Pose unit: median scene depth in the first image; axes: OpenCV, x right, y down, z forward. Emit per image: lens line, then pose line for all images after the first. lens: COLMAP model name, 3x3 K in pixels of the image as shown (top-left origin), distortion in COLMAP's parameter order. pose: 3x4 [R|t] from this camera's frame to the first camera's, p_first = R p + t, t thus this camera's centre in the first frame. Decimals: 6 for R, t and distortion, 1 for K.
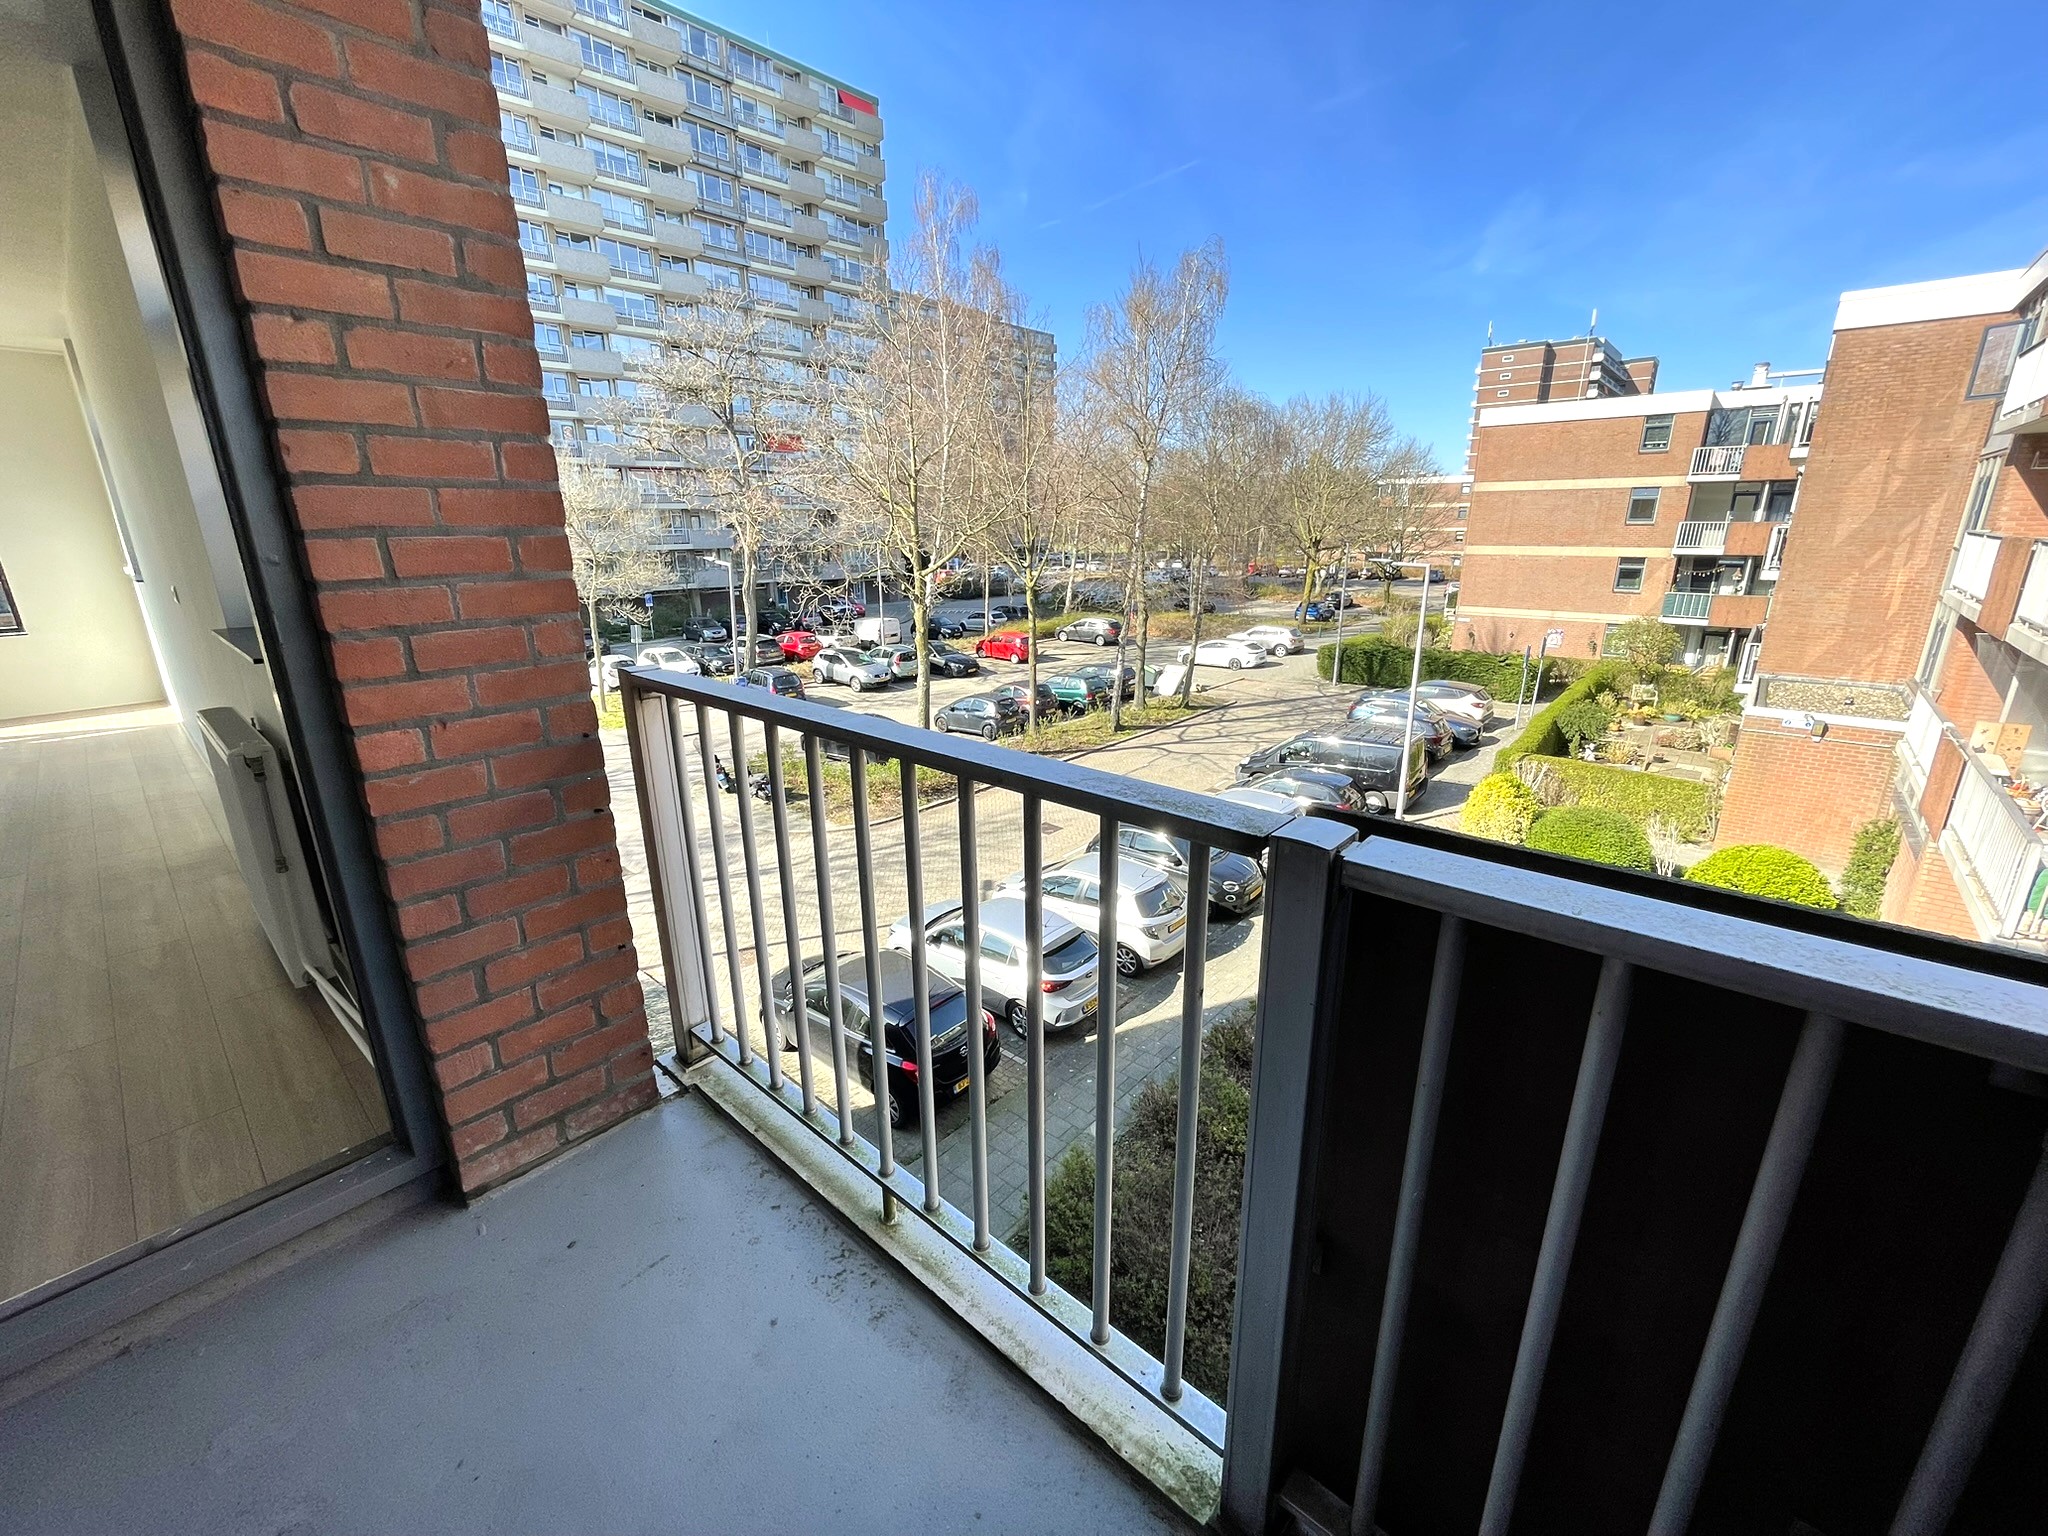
lens RADIAL K [[821.7, 0, 1024.0], [0, 821.7, 768.0], [0, 0, 1]] dist [-0.000318, -0.000059]
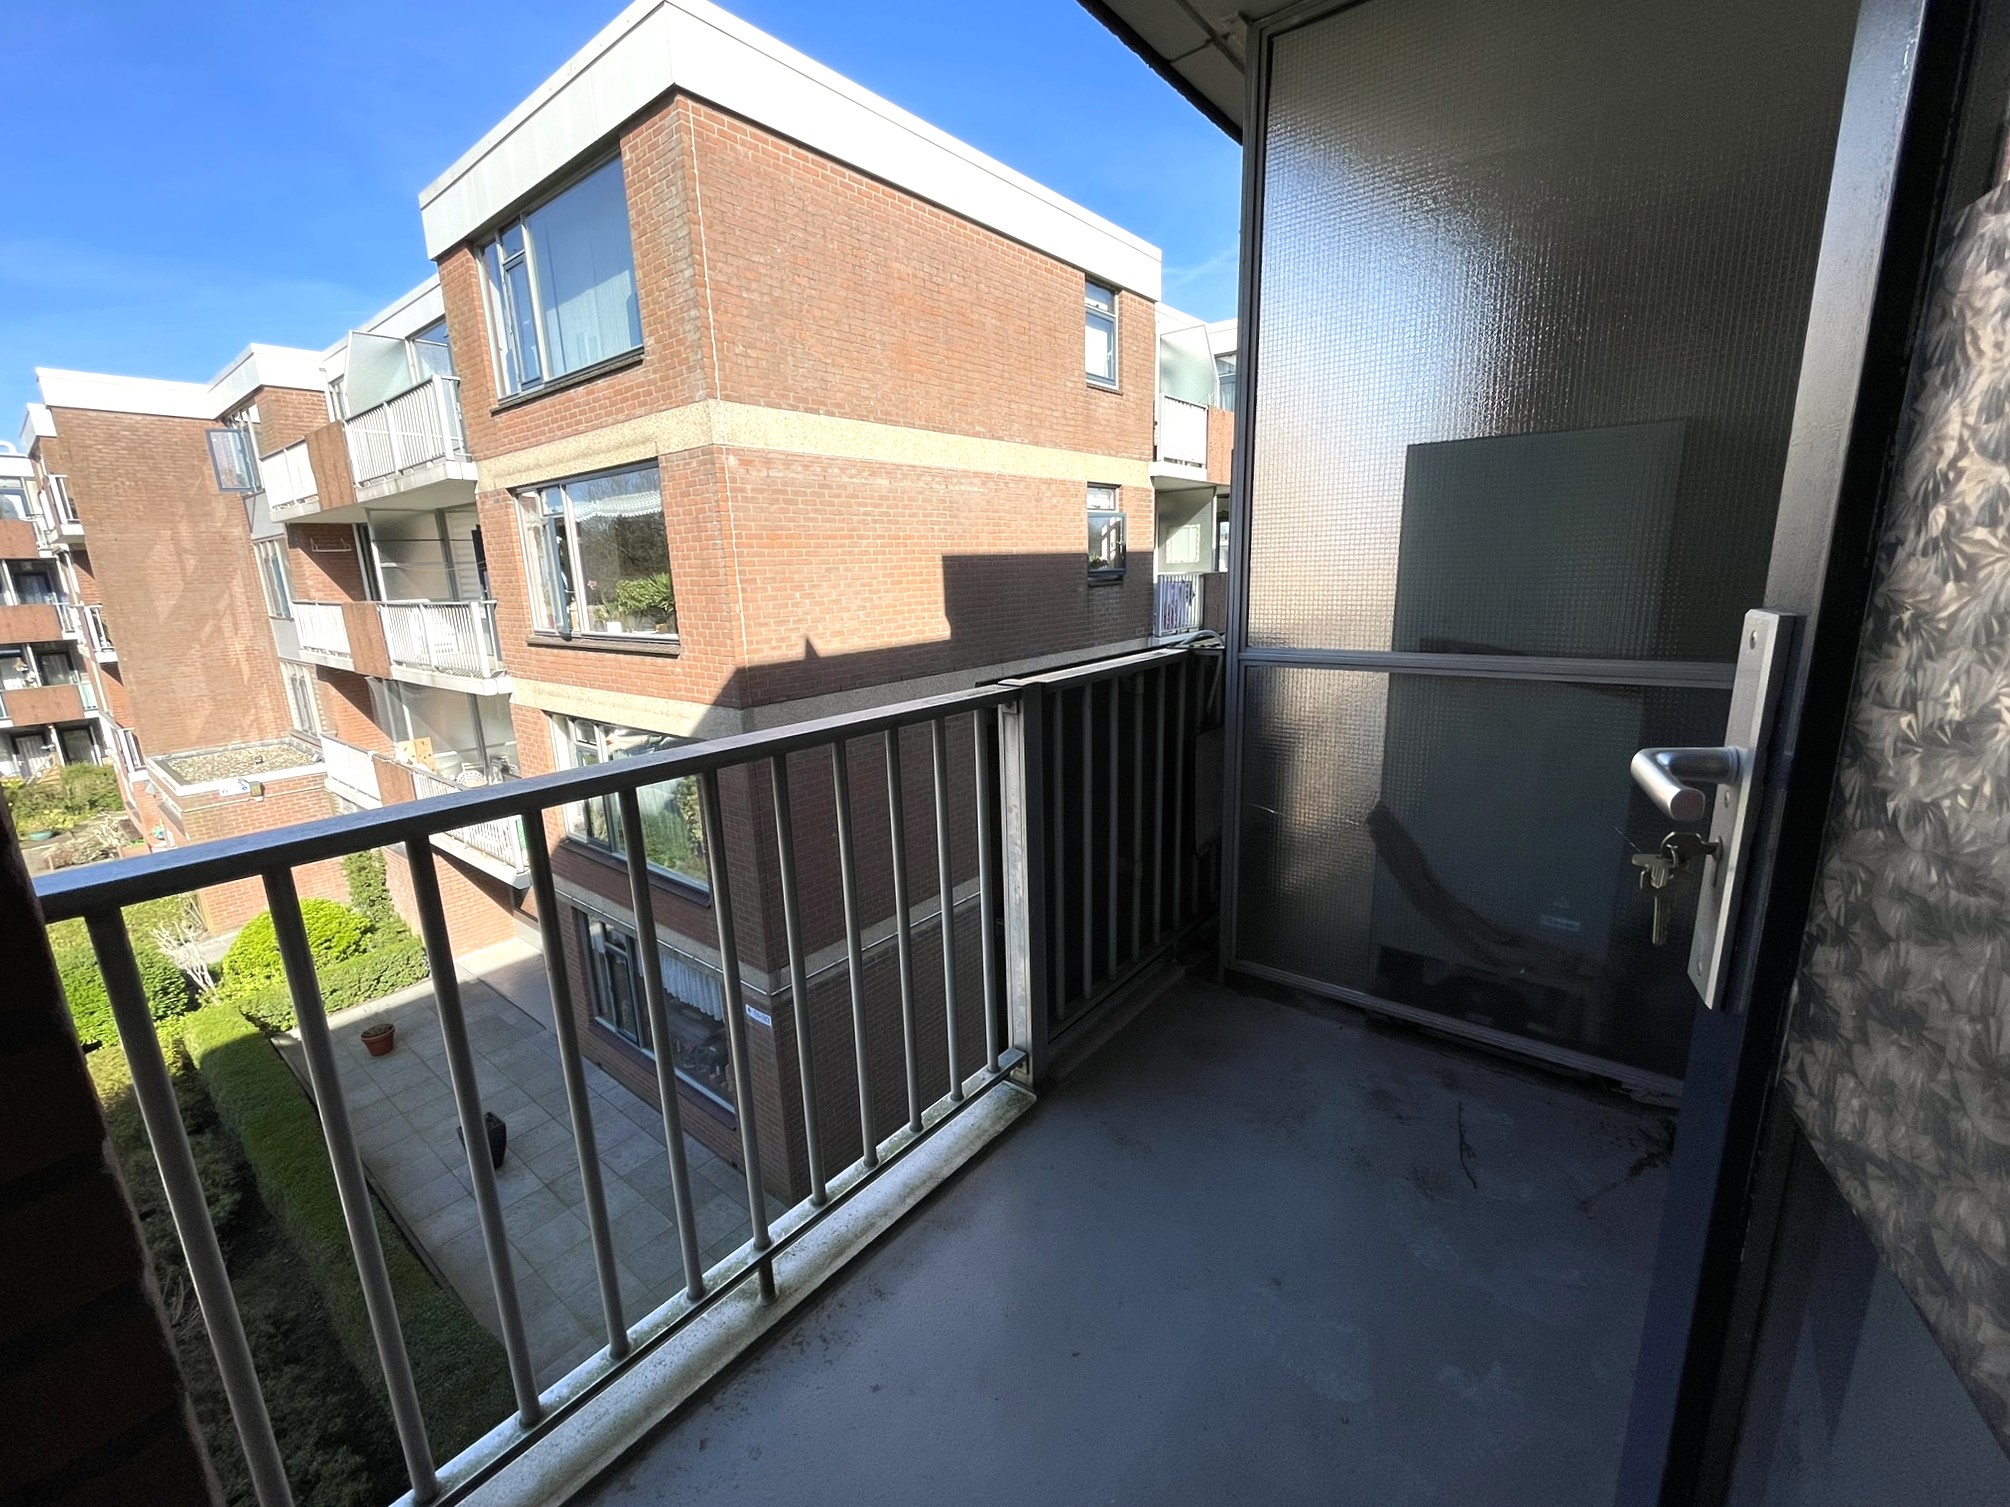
lens RADIAL K [[826.7, 0, 1005.7], [0, 826.7, 750.2], [0, 0, 1]] dist [0.001287, -0.000091]
pose [[-0.041716, -0.211895, 0.976402, -0.094490], [0.322154, 0.922207, 0.213897, -0.012061], [-0.945768, 0.323475, 0.029792, 0.053547]]
